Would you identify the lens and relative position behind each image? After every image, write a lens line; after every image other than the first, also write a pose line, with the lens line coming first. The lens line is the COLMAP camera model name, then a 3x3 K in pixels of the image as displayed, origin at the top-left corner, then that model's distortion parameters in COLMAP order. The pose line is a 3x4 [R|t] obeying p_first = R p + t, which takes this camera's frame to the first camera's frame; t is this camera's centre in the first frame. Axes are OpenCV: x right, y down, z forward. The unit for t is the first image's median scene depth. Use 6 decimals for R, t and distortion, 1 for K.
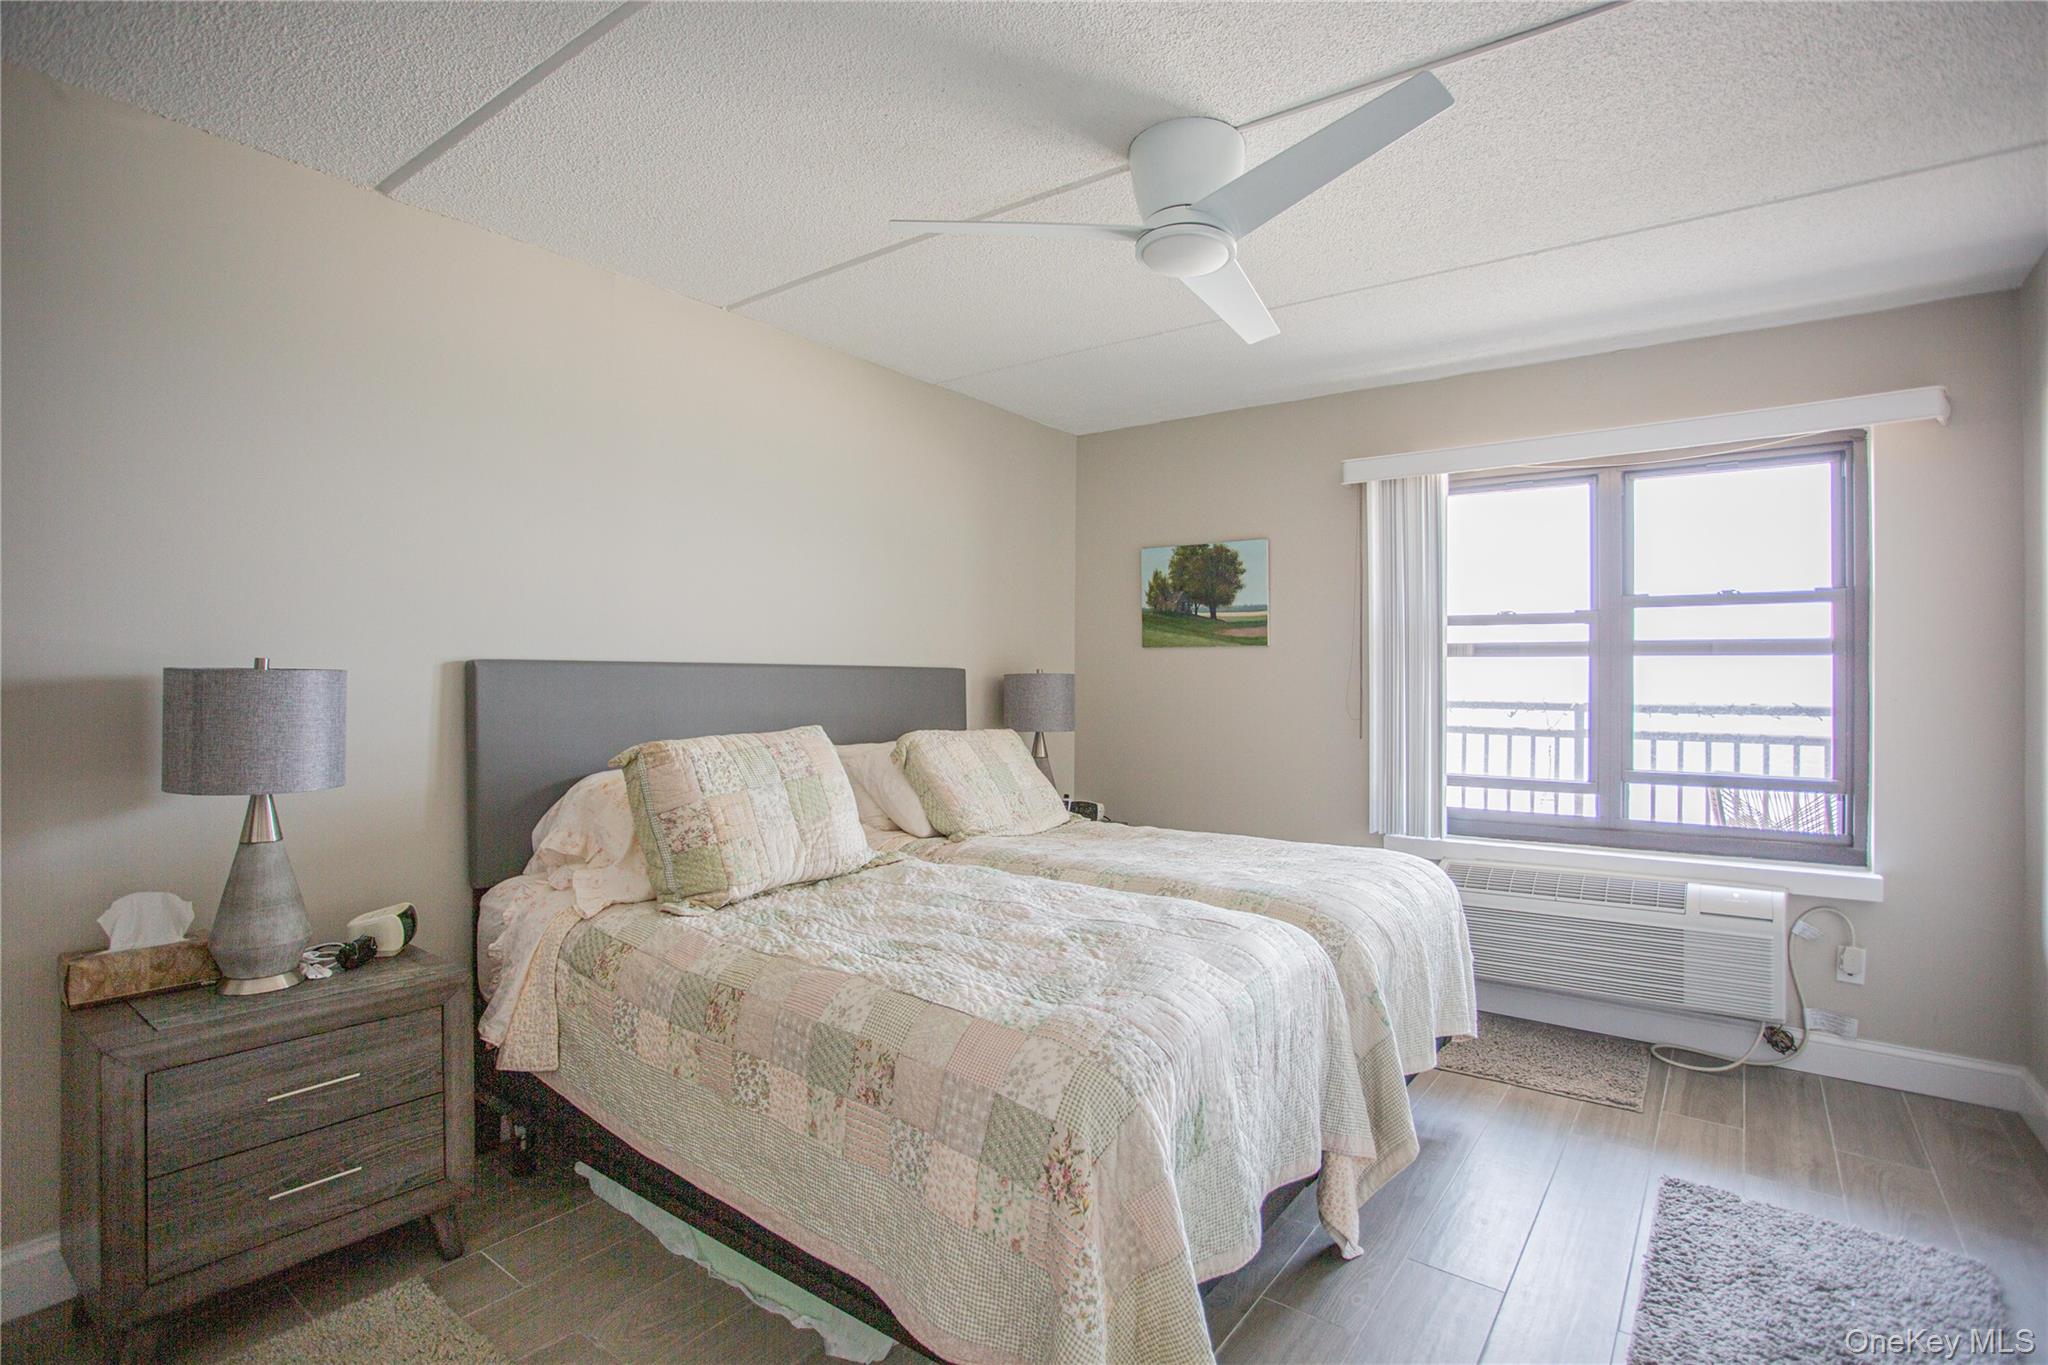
lens RADIAL K [[992.0, 0, 1025.9], [0, 992.0, 676.5], [0, 0, 1]] dist [-0.080183, 0.037411]
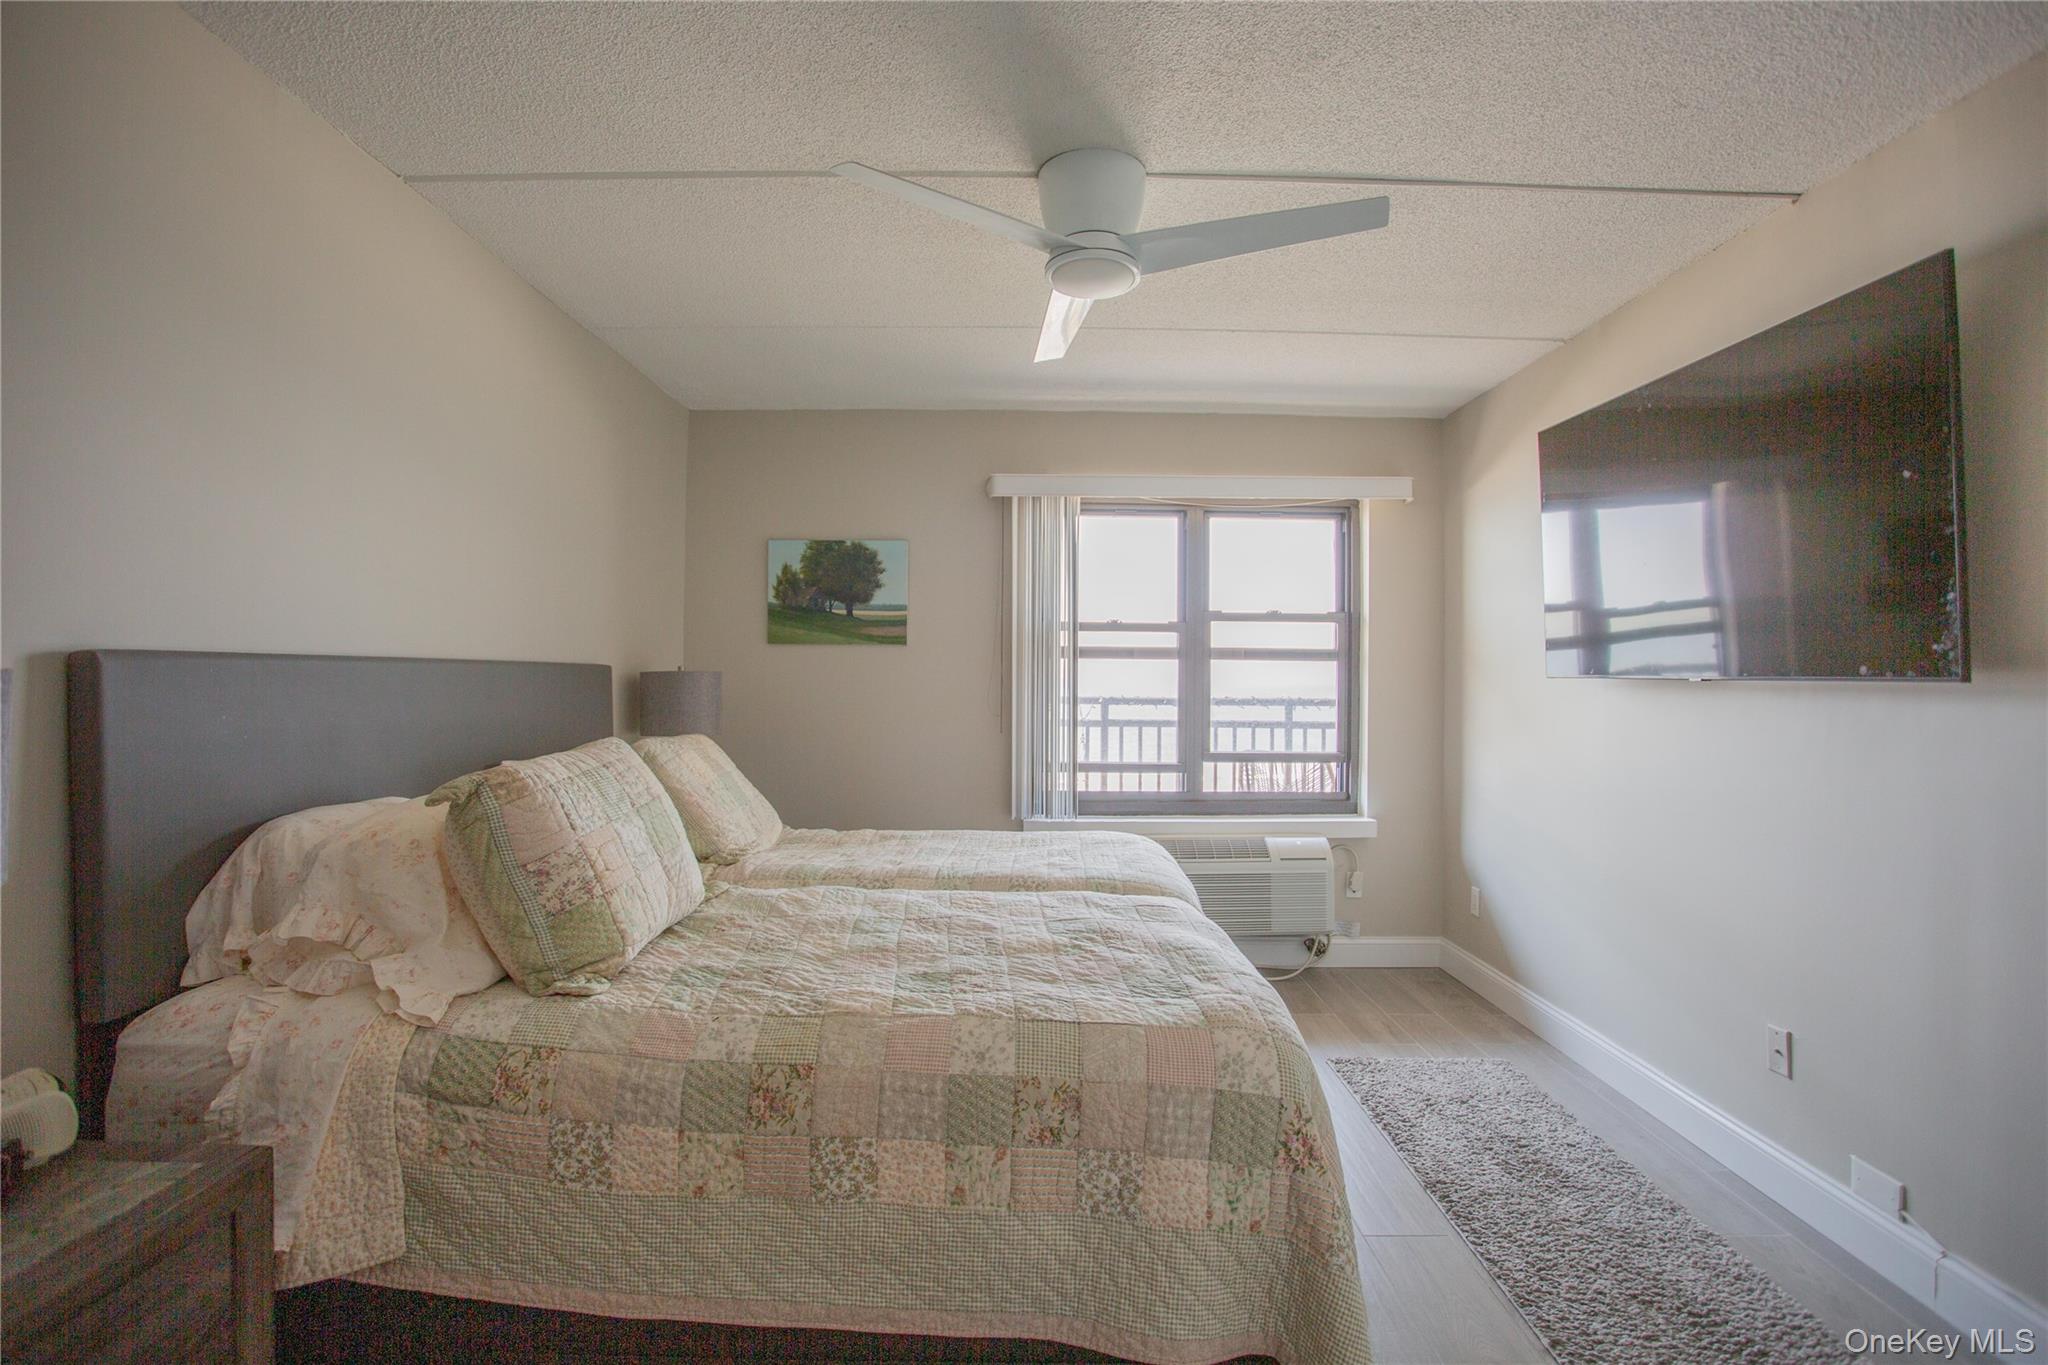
lens RADIAL K [[992.0, 0, 1025.9], [0, 992.0, 676.5], [0, 0, 1]] dist [-0.080183, 0.037411]
pose [[0.802433, 0.001490, 0.596741, -0.373435], [-0.005137, 0.999977, 0.004410, -0.004942], [-0.596721, -0.006604, 0.802422, 0.140050]]
